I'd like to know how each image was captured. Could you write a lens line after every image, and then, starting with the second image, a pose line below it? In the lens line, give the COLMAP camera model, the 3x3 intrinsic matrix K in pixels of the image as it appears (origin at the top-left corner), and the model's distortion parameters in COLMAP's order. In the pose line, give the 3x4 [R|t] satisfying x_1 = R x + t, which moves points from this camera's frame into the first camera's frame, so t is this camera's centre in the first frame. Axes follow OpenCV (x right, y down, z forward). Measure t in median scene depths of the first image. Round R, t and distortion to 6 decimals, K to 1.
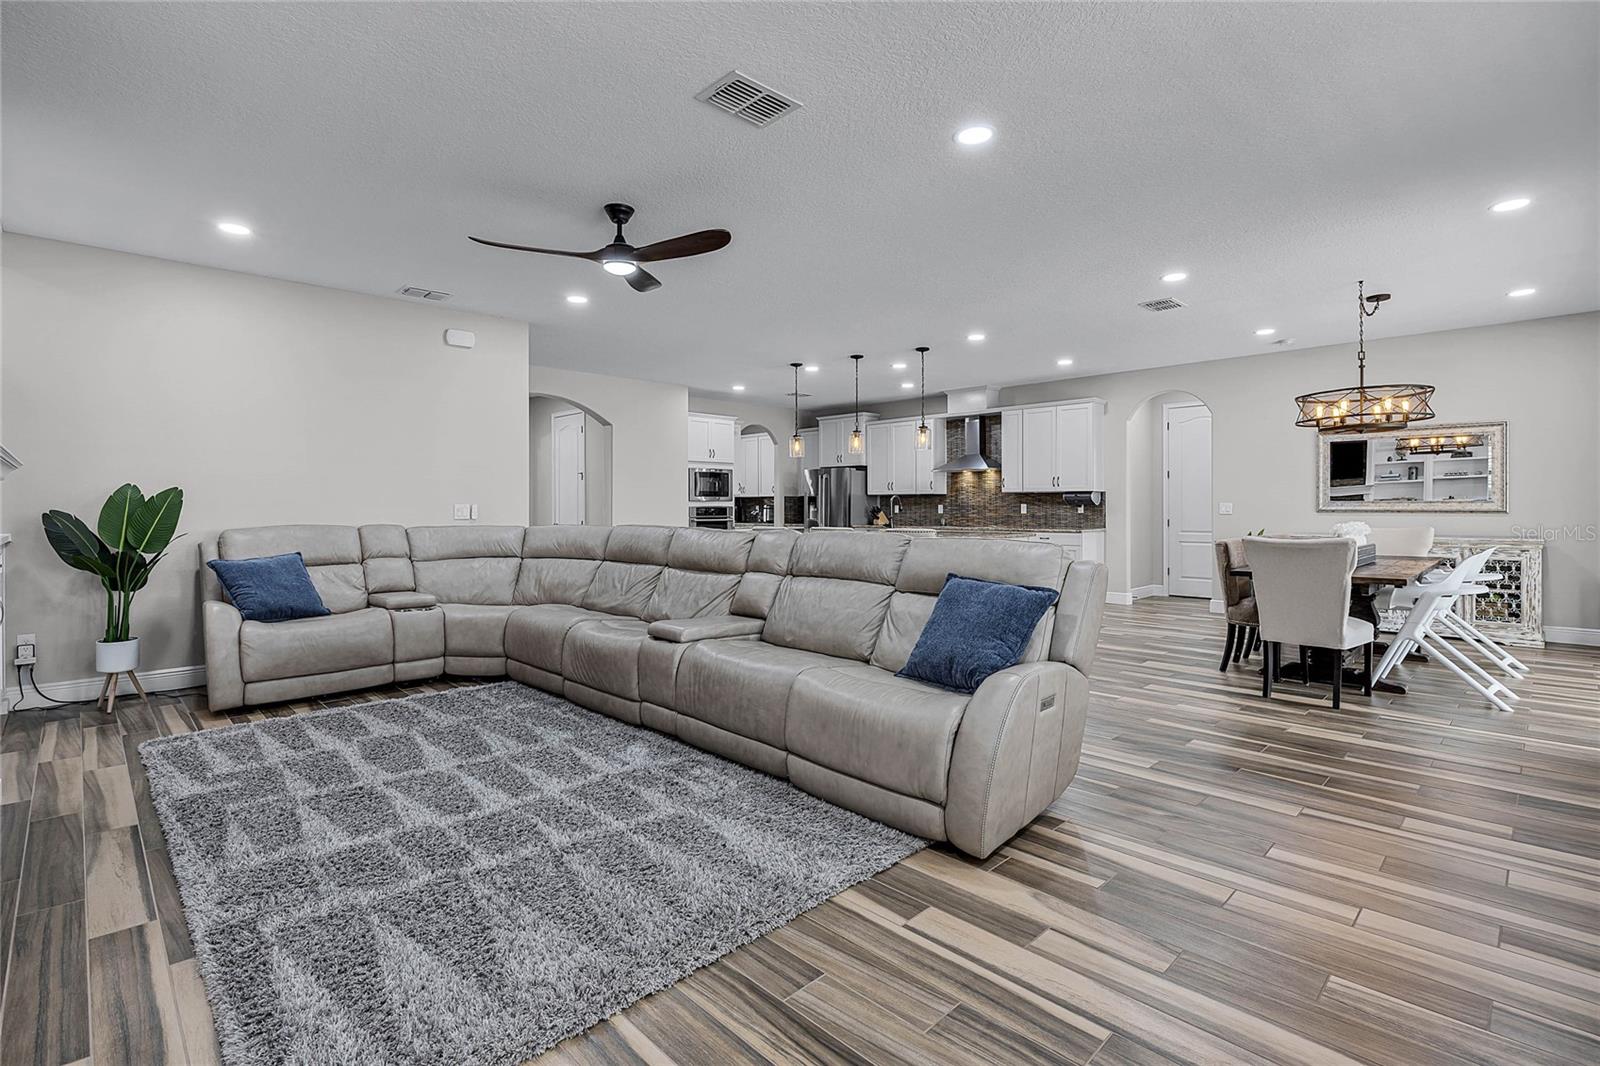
lens RADIAL K [[742.1, 0, 797.3], [0, 742.1, 512.6], [0, 0, 1]] dist [-0.017913, -0.000169]
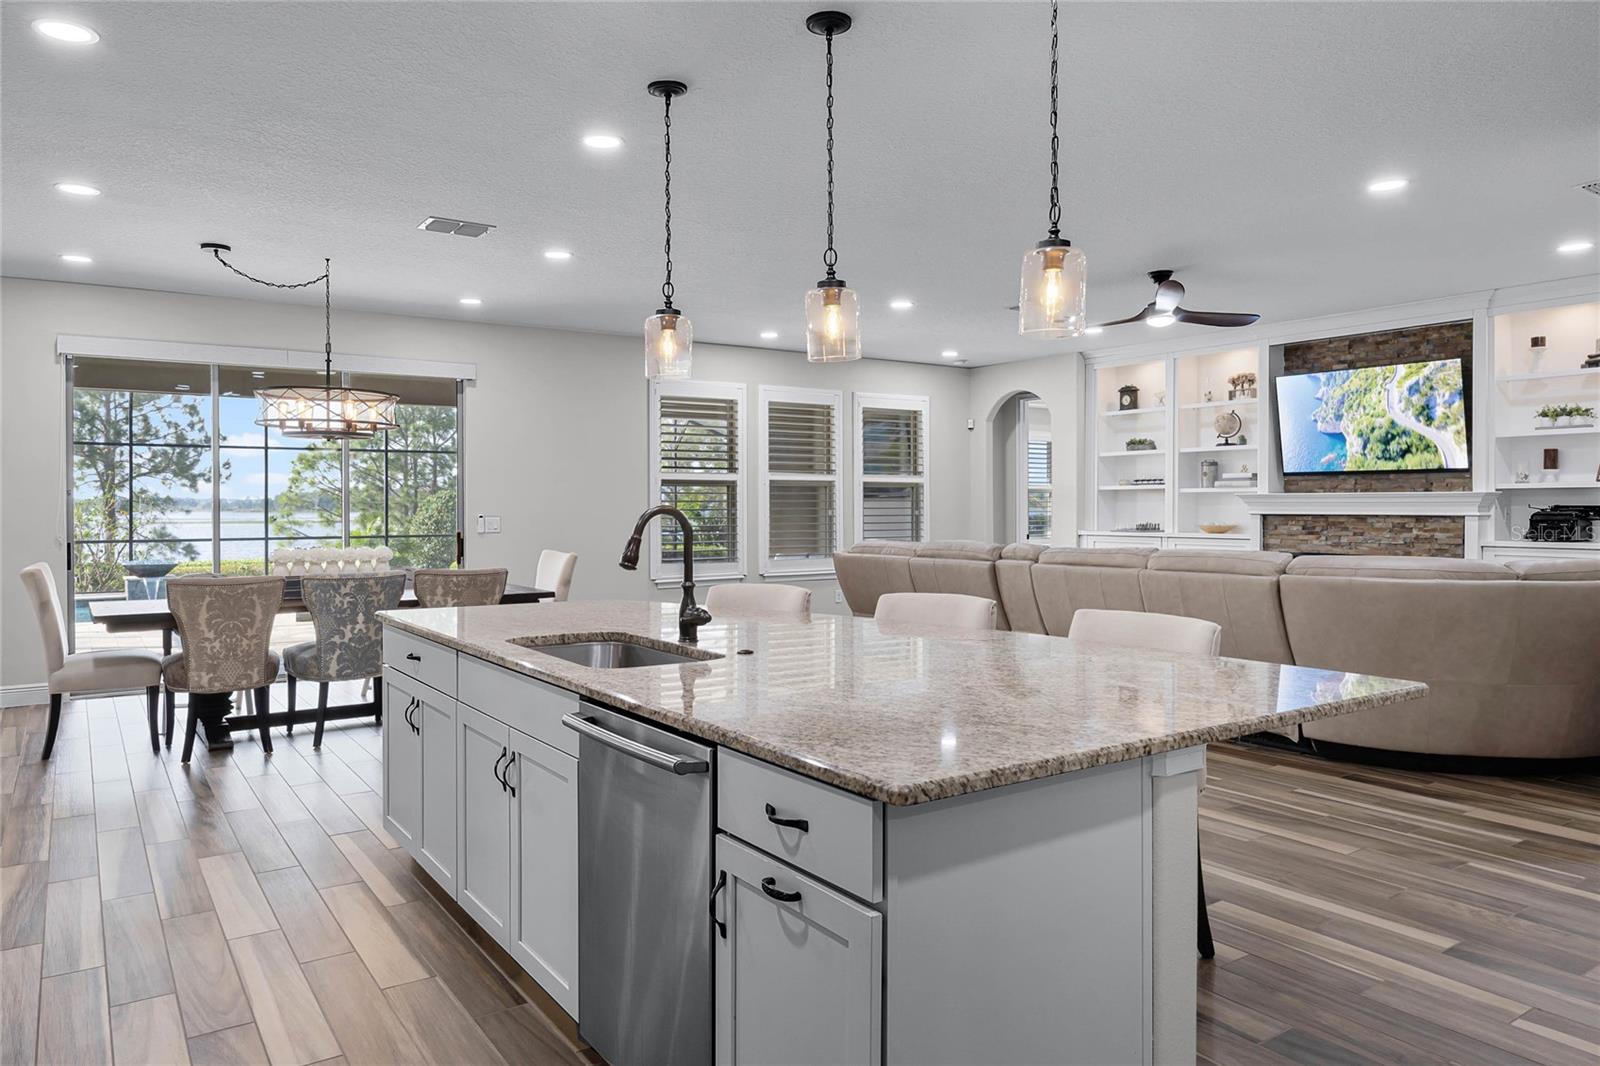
lens RADIAL K [[1067.5, 0, 794.7], [0, 1067.5, 516.6], [0, 0, 1]] dist [-0.003583, 0.001908]
pose [[-0.984142, 0.003784, 0.177341, 0.015957], [0.007045, 0.999817, 0.017764, -0.020698], [-0.177242, 0.018731, -0.983989, 1.120889]]
